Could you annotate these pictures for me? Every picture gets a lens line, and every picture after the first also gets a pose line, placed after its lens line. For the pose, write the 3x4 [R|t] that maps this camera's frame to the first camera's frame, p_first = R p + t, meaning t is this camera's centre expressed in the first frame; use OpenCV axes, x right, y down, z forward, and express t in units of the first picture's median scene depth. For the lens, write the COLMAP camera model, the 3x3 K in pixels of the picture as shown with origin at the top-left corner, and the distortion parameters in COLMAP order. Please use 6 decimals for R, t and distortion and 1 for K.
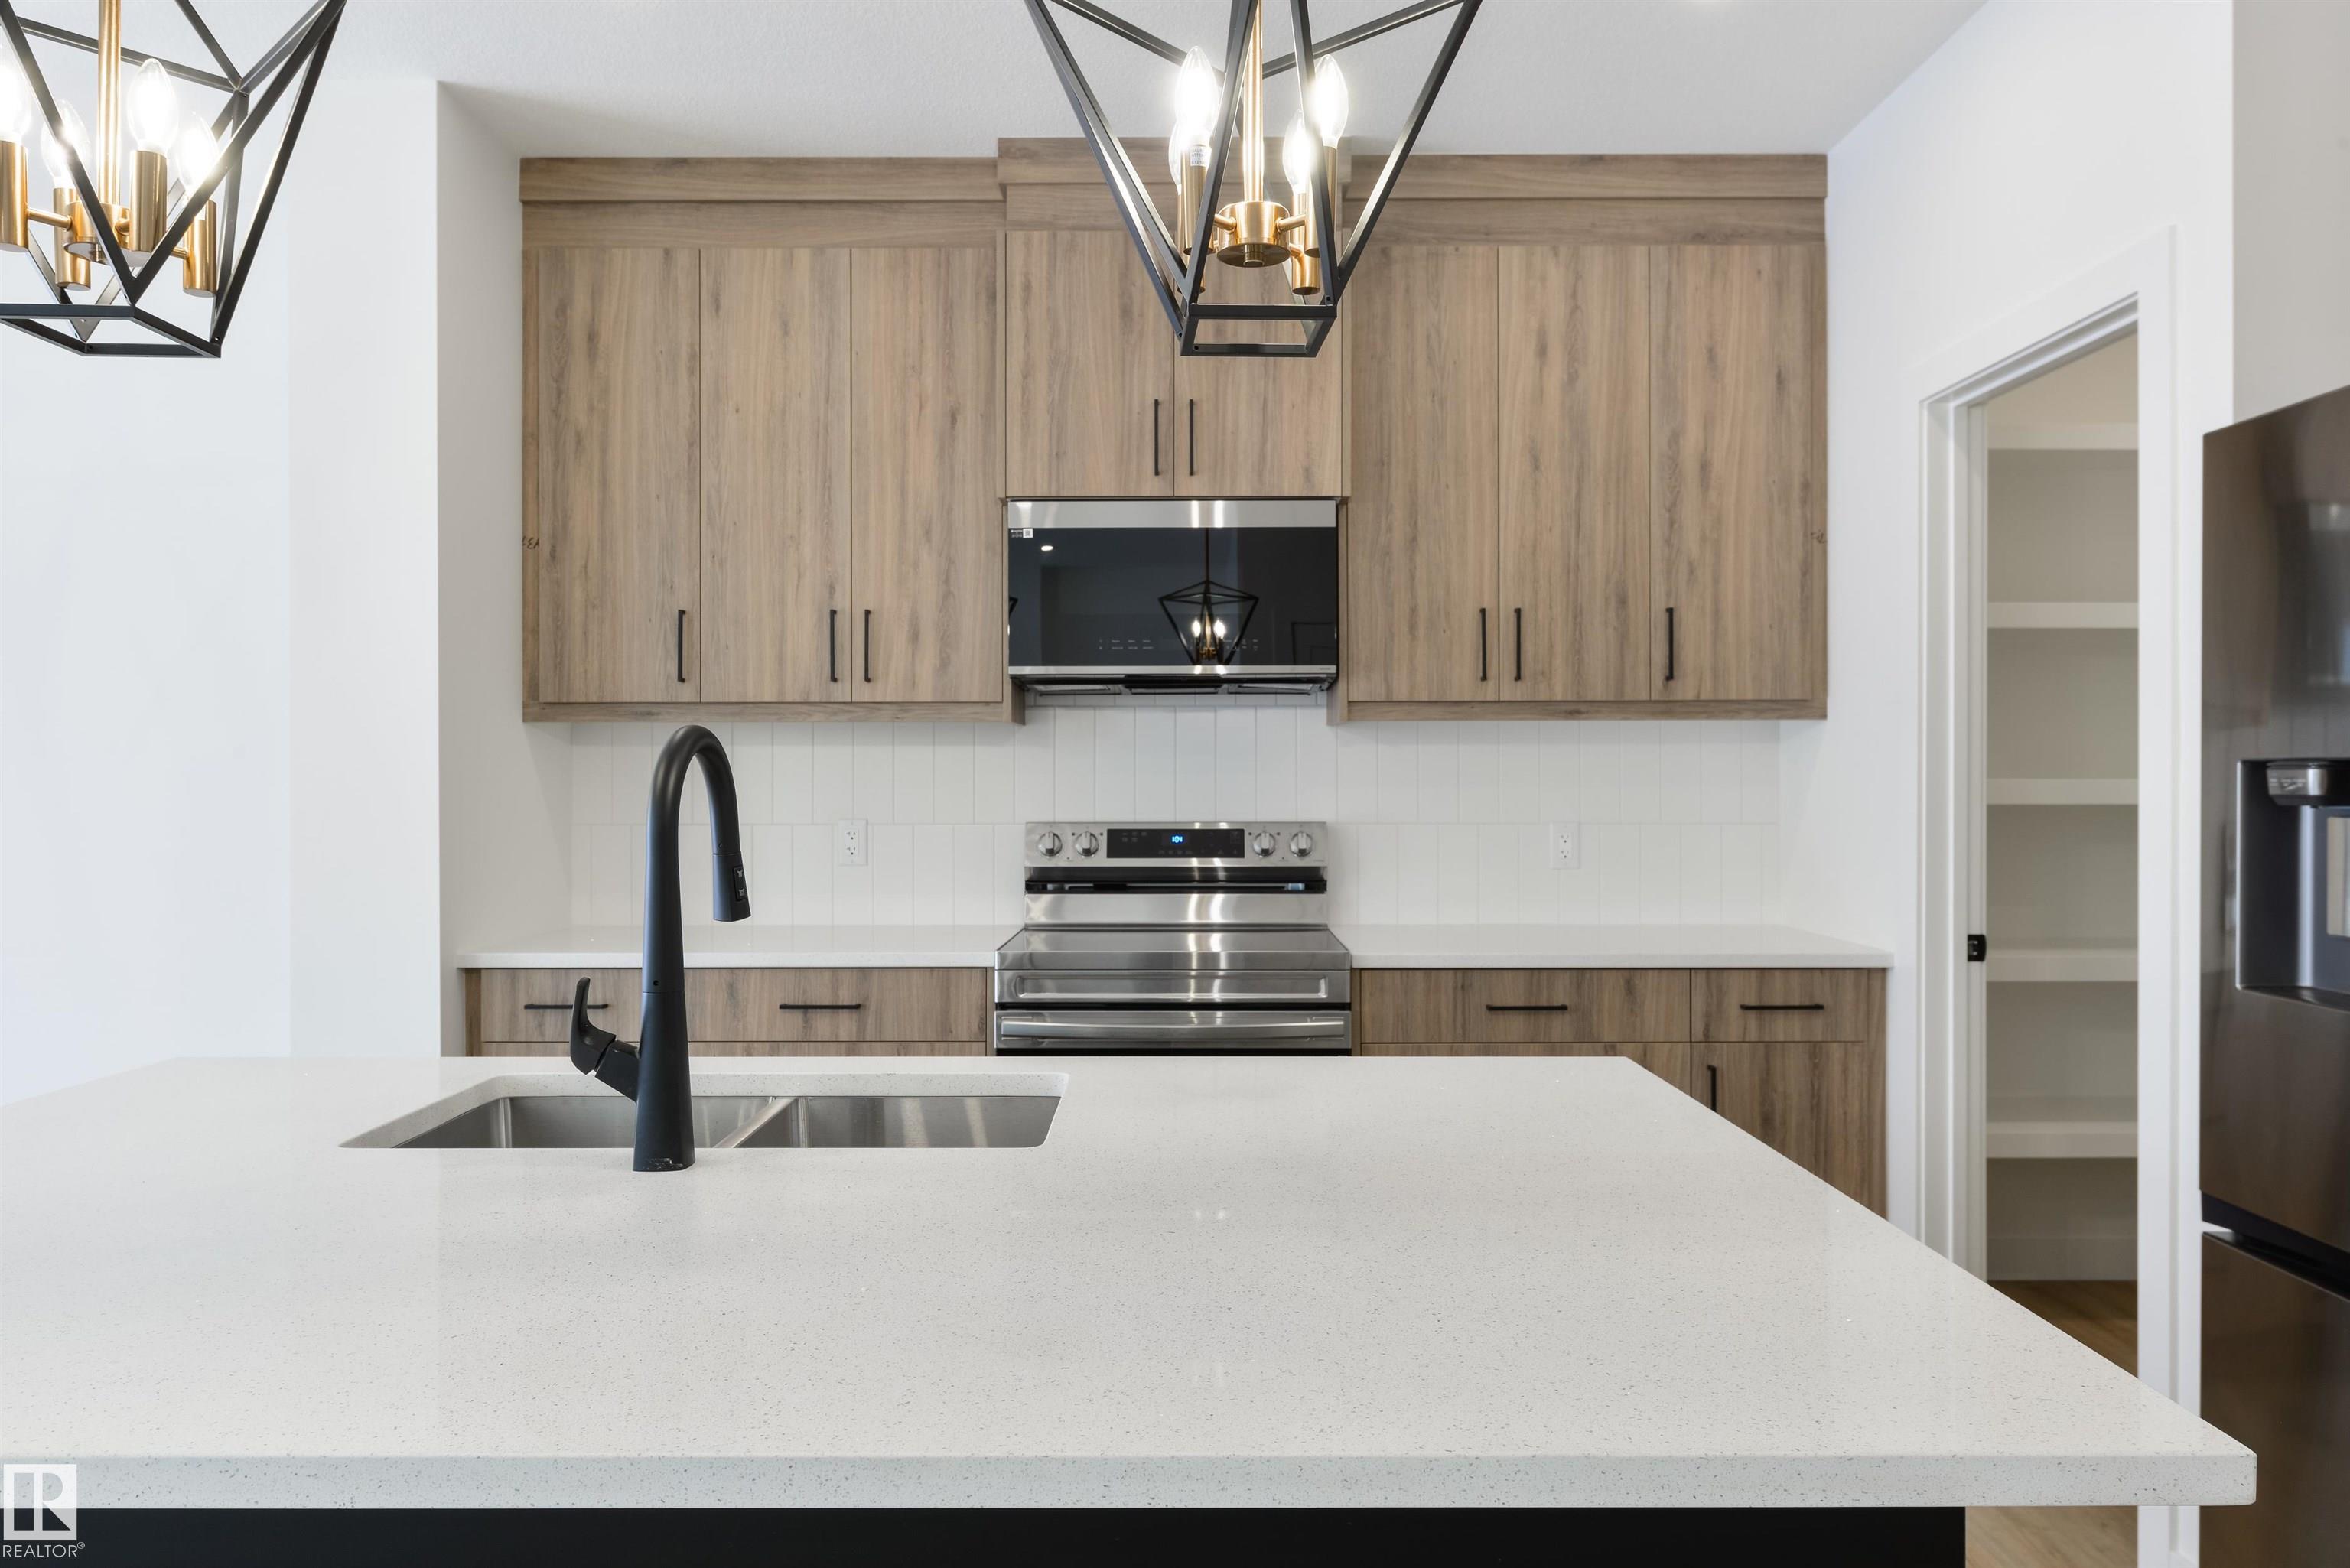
lens RADIAL K [[1536.9, 0, 1179.0], [0, 1536.9, 780.1], [0, 0, 1]] dist [-0.002758, -0.002199]
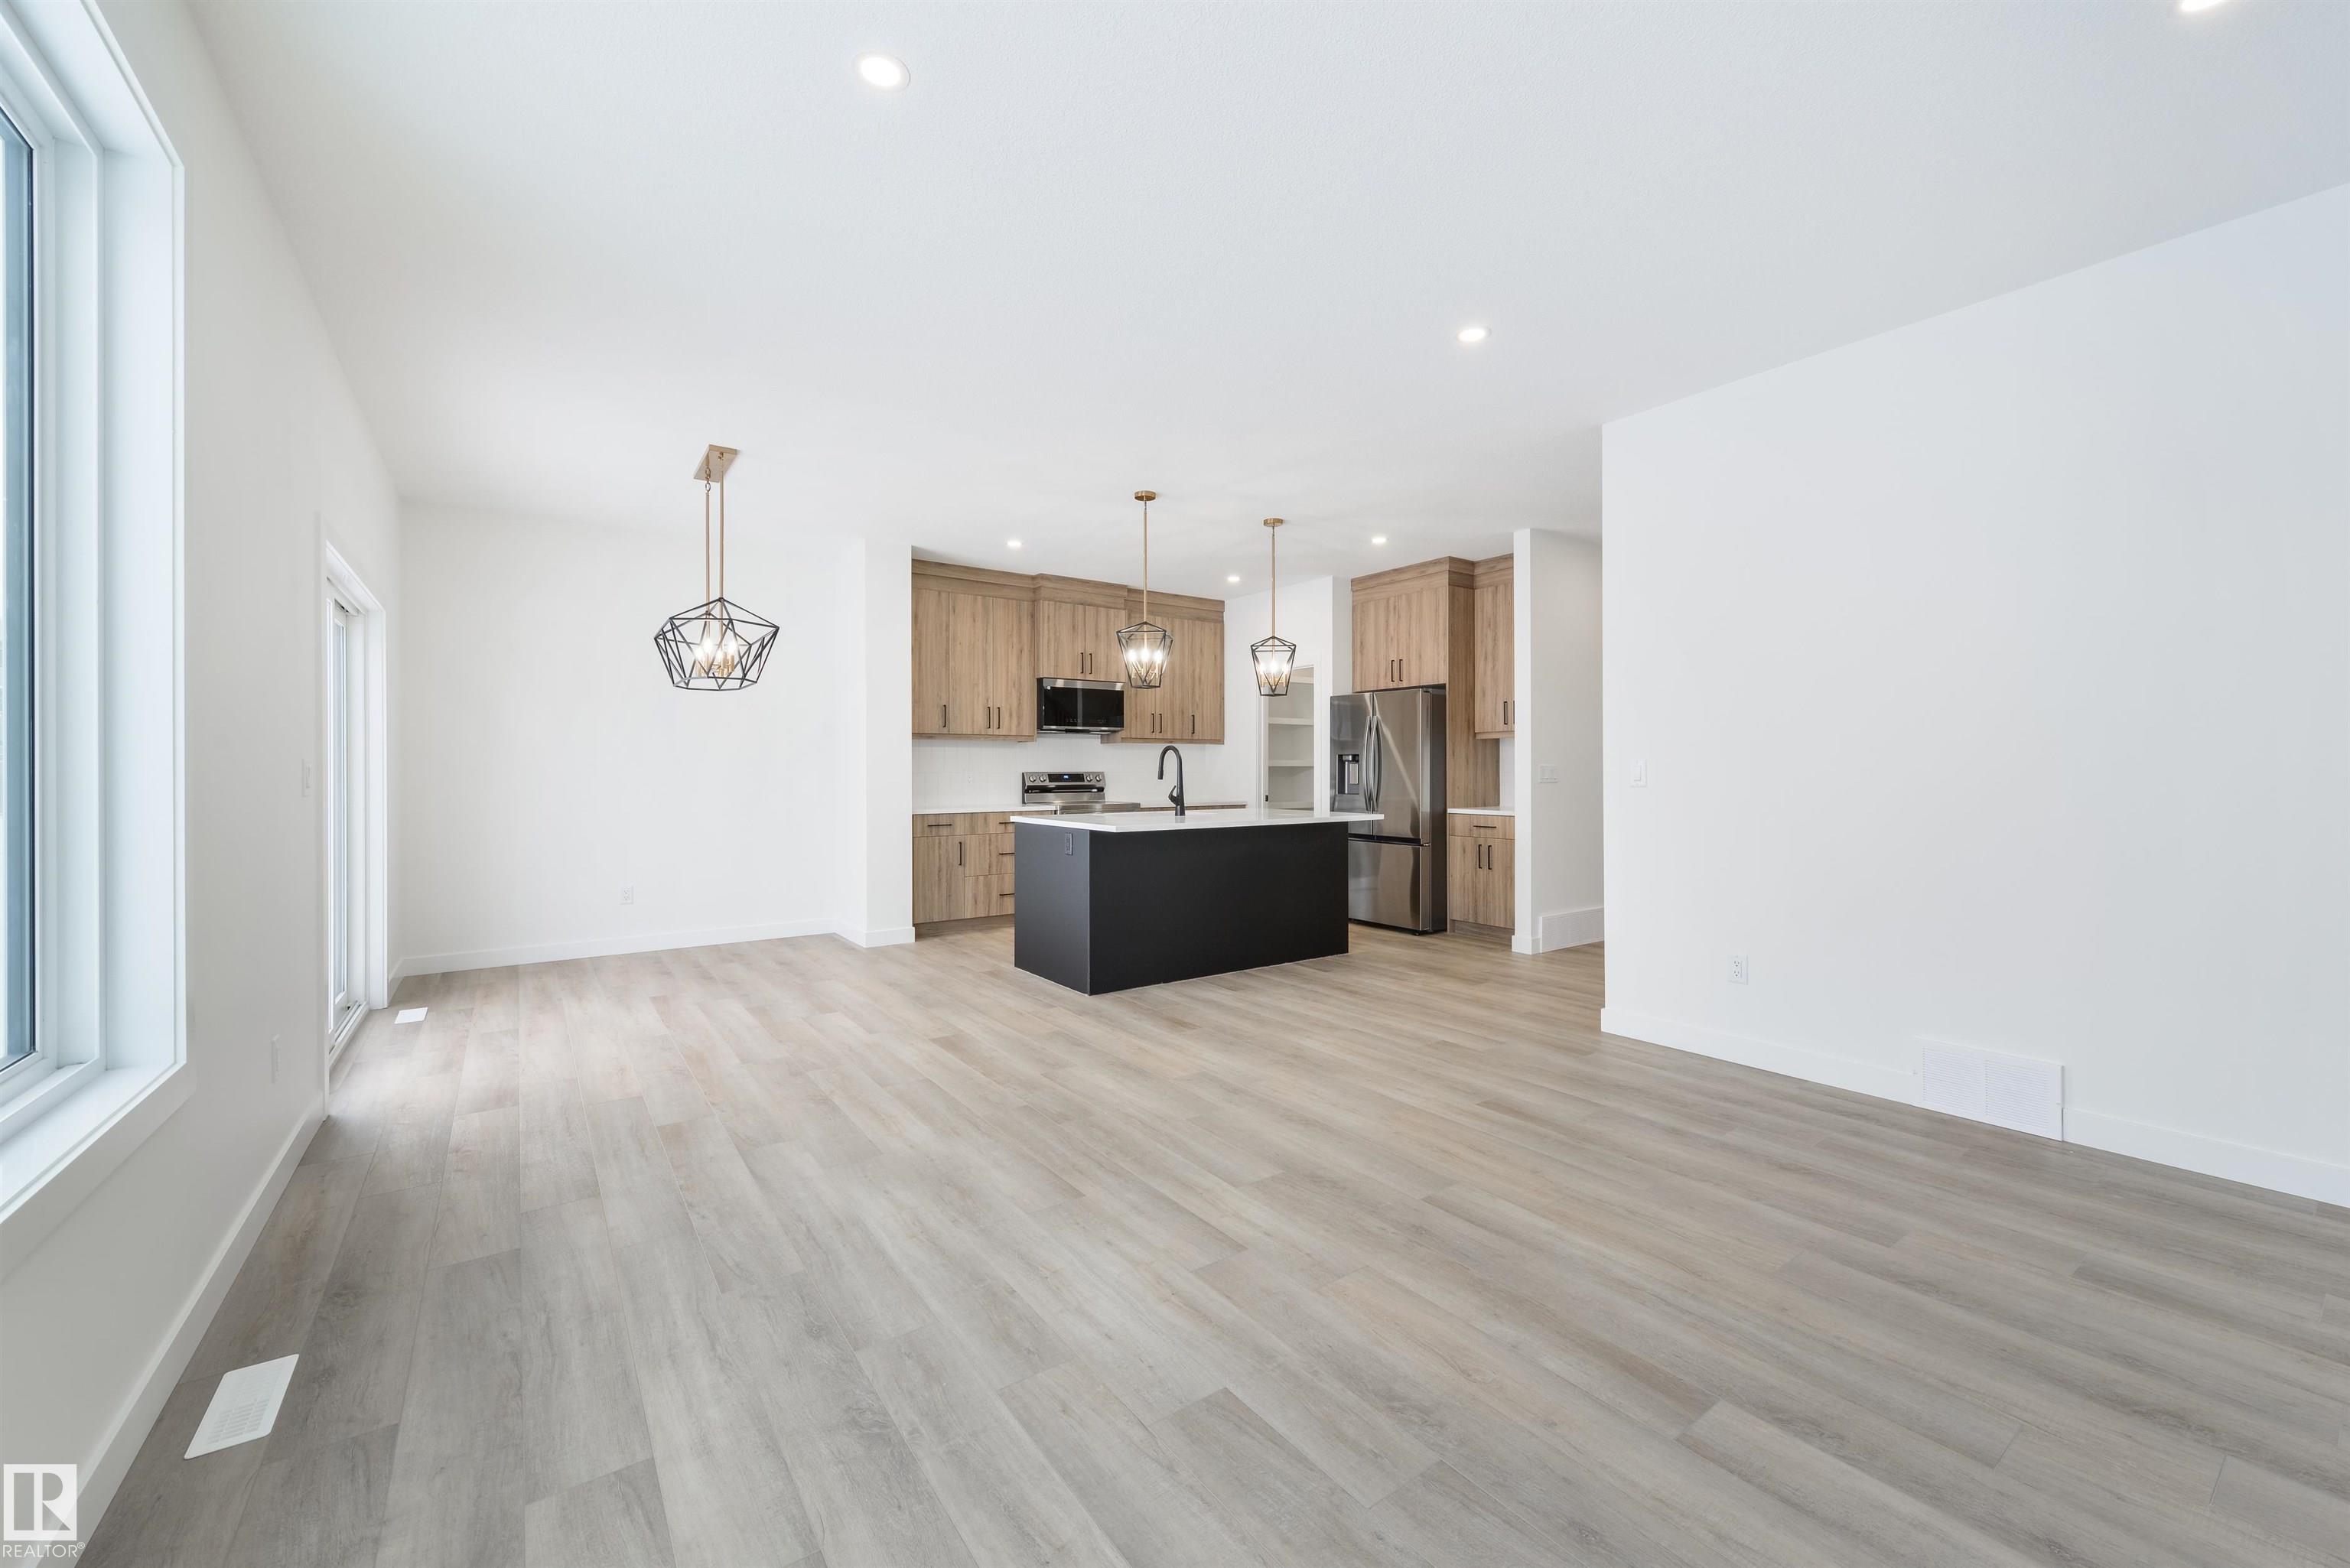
lens RADIAL K [[925.0, 0, 1186.3], [0, 925.0, 770.1], [0, 0, 1]] dist [0.000024, -0.000114]
pose [[0.809044, -0.000009, 0.587748, -1.048804], [0.001698, 0.999996, -0.002322, 0.030610], [-0.587745, 0.002877, 0.809041, -0.856389]]
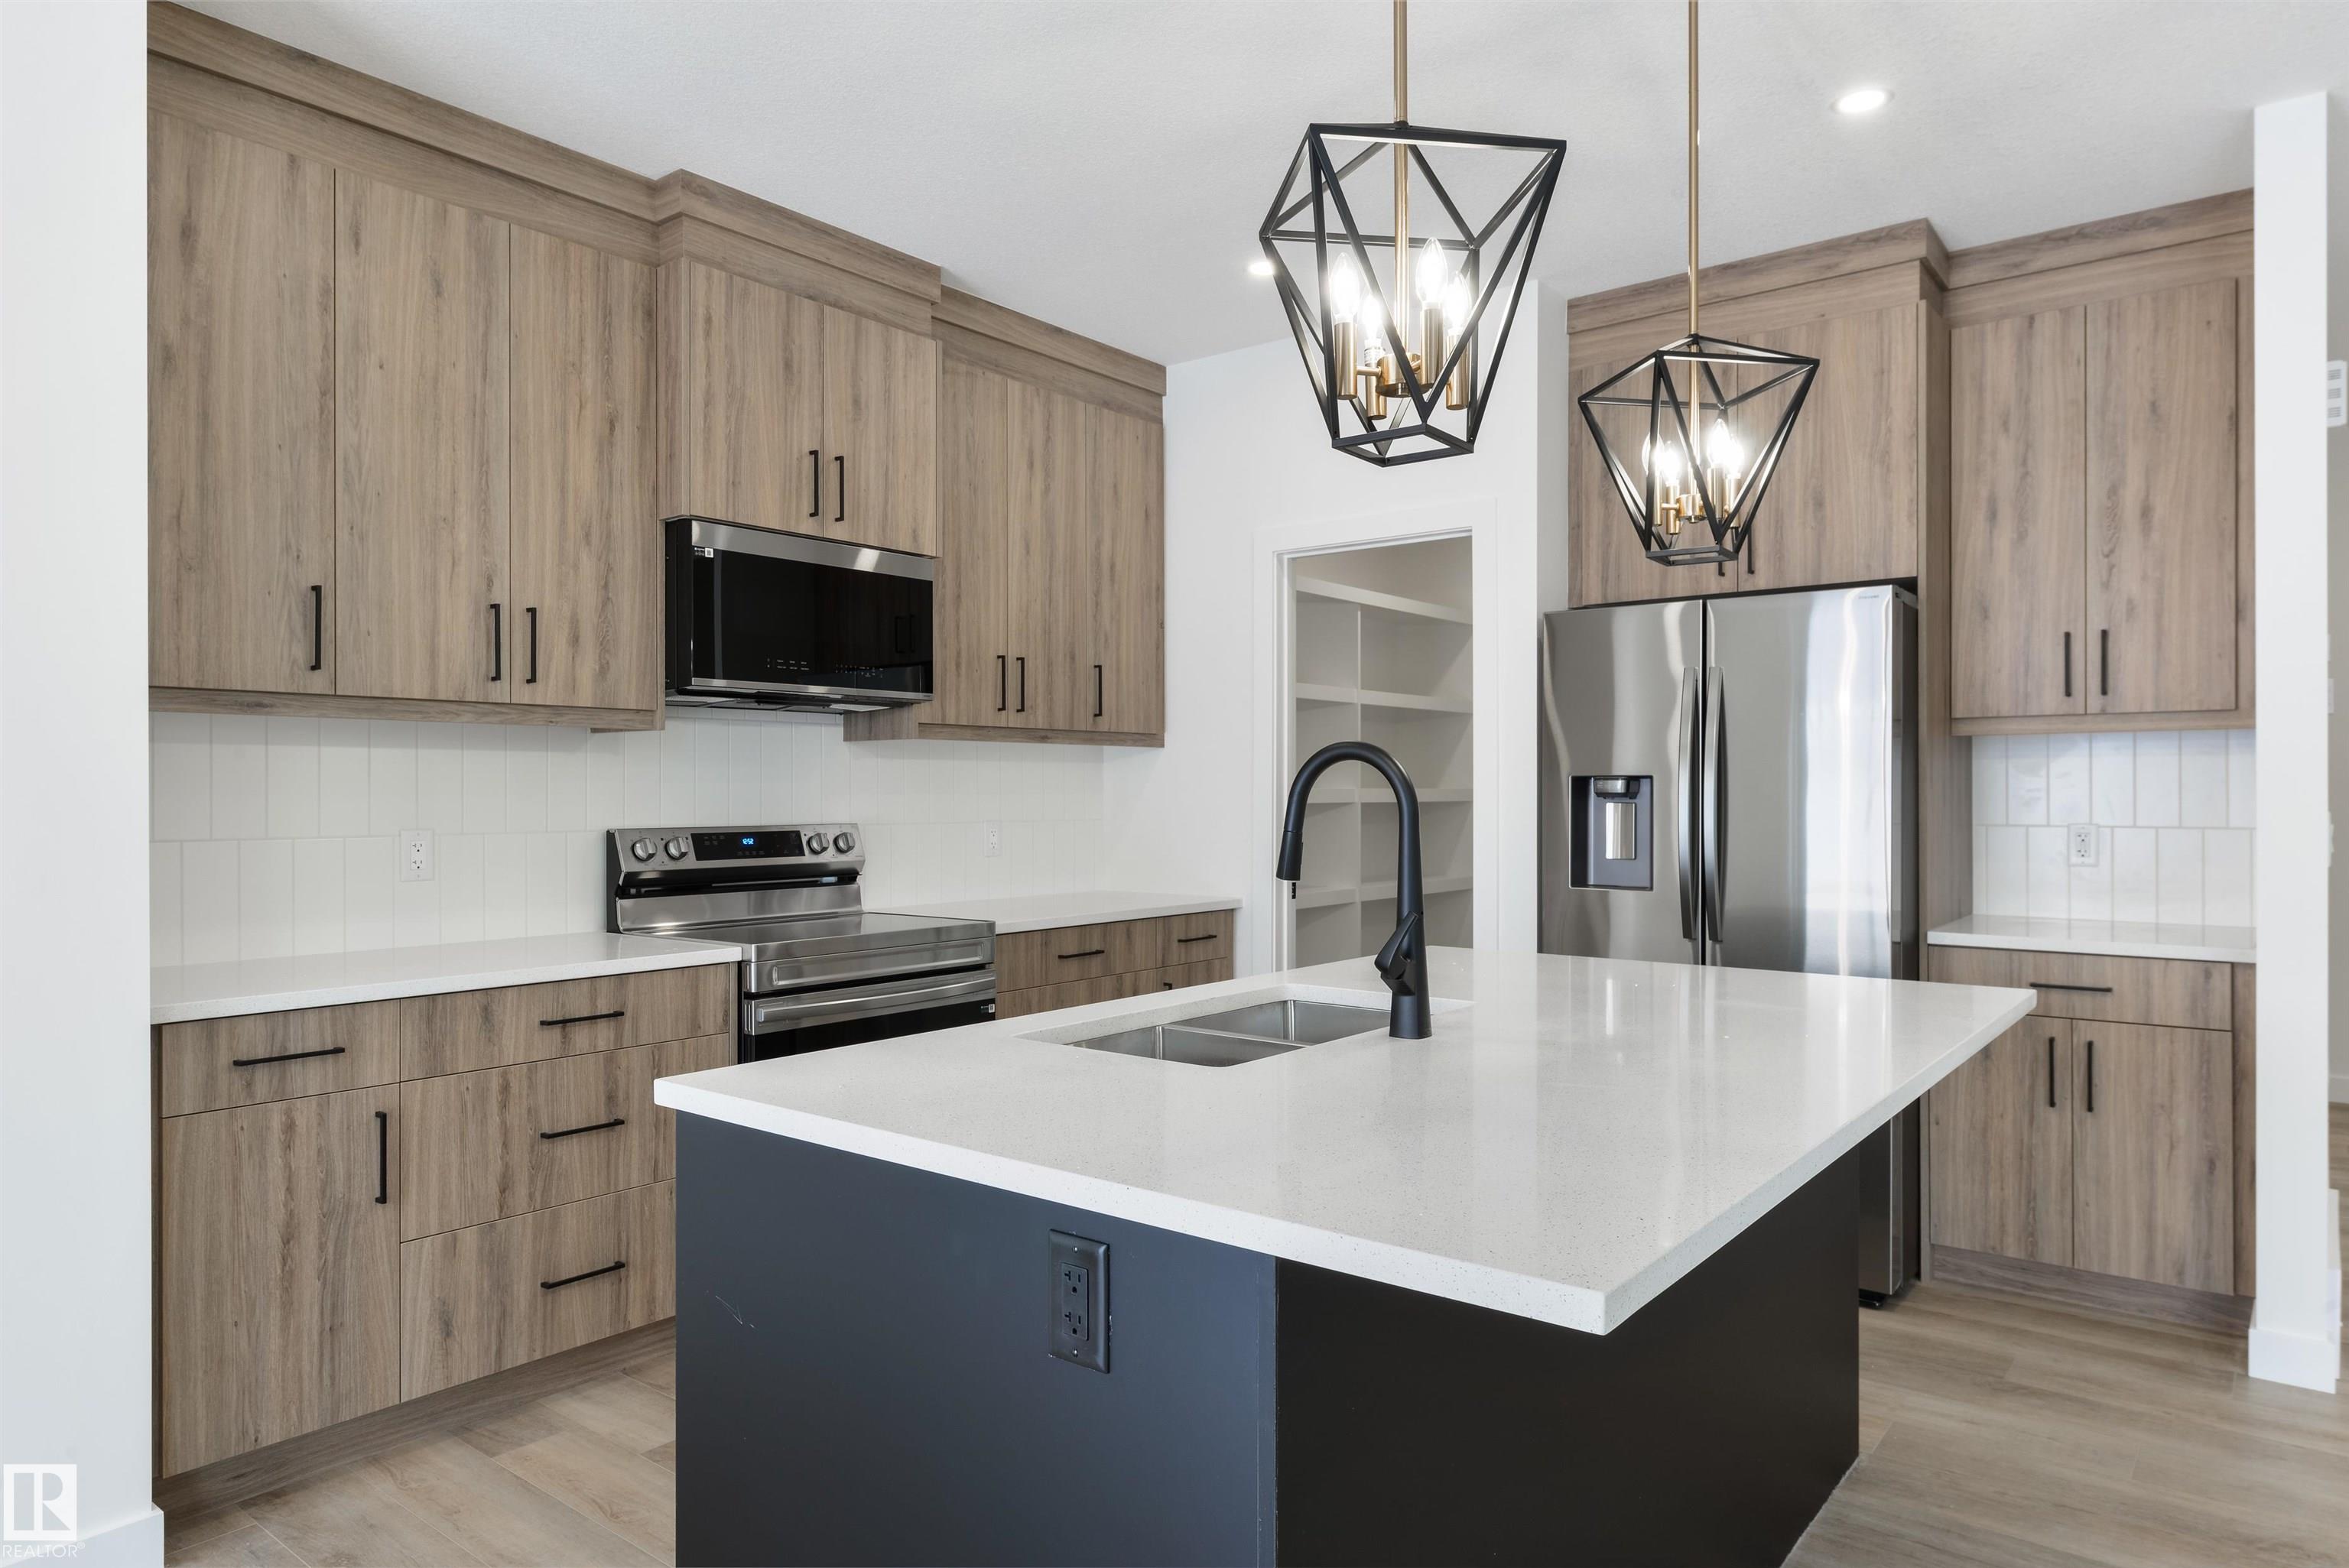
lens RADIAL K [[1425.5, 0, 1199.4], [0, 1425.5, 792.4], [0, 0, 1]] dist [0.000526, -0.001845]
pose [[0.616056, 0.000058, 0.787702, -0.643682], [0.002129, 0.999996, -0.001738, 0.006338], [-0.787699, 0.002748, 0.616054, 0.126722]]
